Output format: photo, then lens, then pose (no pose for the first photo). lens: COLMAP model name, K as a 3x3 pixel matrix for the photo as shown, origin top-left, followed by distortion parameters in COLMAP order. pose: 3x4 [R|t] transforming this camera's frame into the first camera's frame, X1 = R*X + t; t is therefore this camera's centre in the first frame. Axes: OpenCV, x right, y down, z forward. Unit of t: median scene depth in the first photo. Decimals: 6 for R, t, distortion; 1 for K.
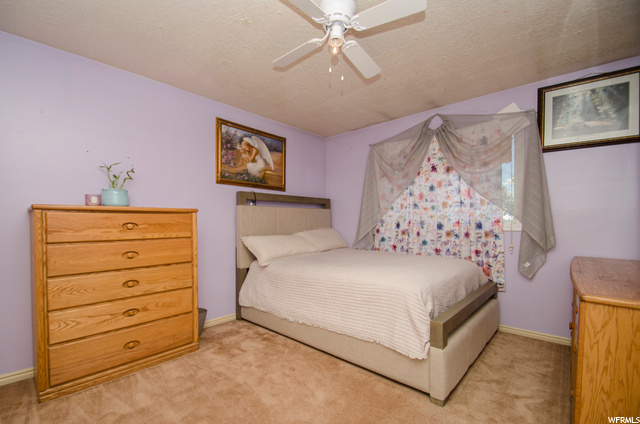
lens RADIAL K [[284.9, 0, 313.1], [0, 284.9, 227.4], [0, 0, 1]] dist [-0.000404, -0.000380]
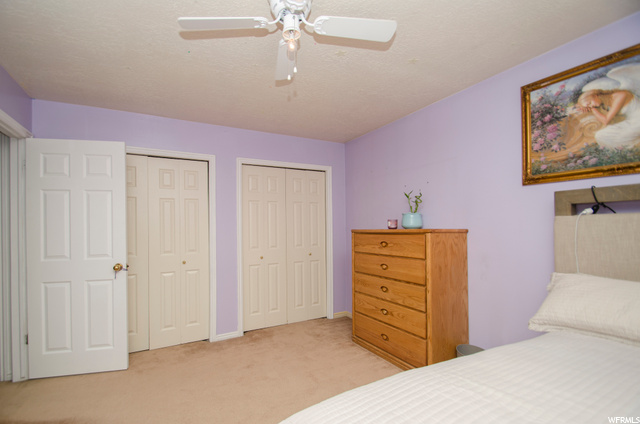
lens RADIAL K [[284.9, 0, 313.1], [0, 284.9, 227.4], [0, 0, 1]] dist [-0.000404, -0.000380]
pose [[-0.326576, 0.006483, -0.945149, 0.582842], [-0.001091, 0.999973, 0.007236, -0.077902], [0.945170, 0.003394, -0.326560, 0.962397]]
